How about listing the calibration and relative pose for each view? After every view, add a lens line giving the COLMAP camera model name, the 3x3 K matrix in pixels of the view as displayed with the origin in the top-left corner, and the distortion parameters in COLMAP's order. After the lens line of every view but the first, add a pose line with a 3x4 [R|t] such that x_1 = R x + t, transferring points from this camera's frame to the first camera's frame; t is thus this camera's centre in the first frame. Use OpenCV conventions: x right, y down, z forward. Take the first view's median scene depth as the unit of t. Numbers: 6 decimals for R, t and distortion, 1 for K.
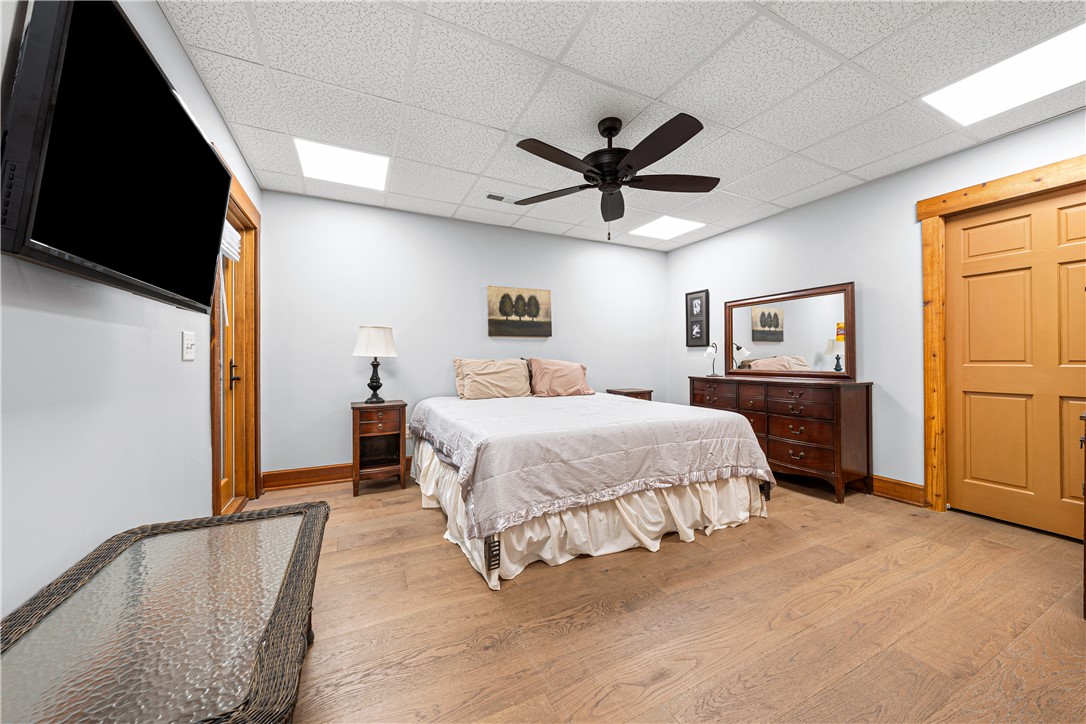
lens RADIAL K [[383.2, 0, 545.6], [0, 383.2, 359.1], [0, 0, 1]] dist [0.000615, 0.000071]
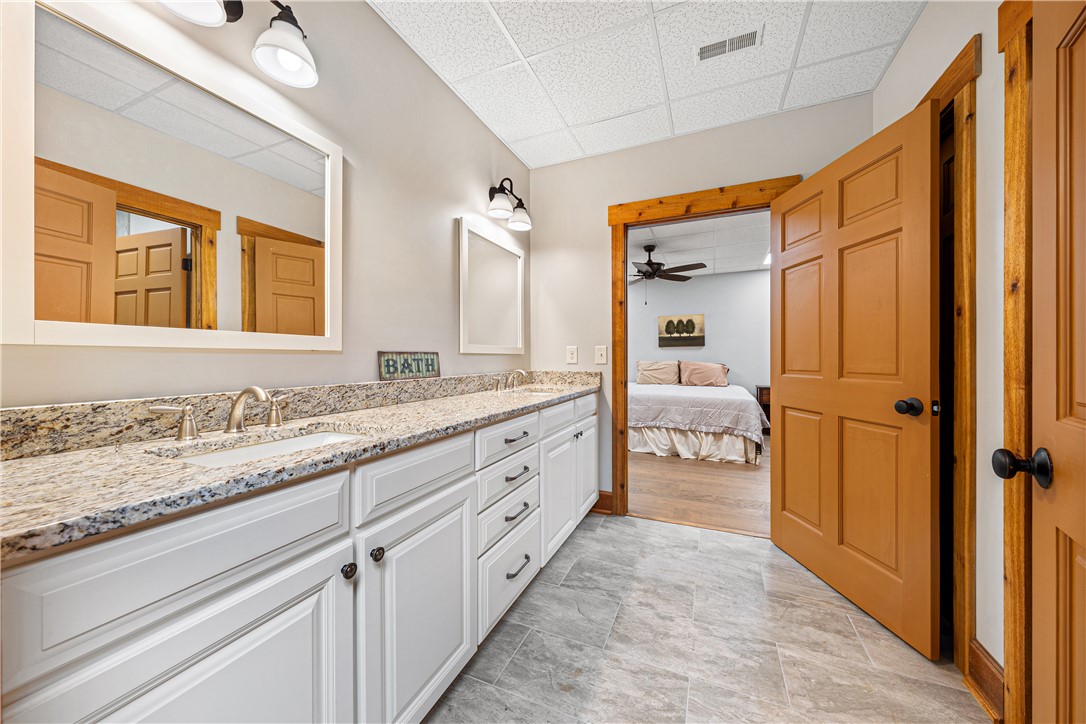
lens RADIAL K [[383.2, 0, 543.2], [0, 383.2, 358.9], [0, 0, 1]] dist [0.000615, 0.000071]
pose [[0.637339, 0.002860, -0.770578, 0.791862], [-0.001471, 0.999996, 0.002496, -0.012732], [0.770582, -0.000457, 0.637341, -0.424299]]
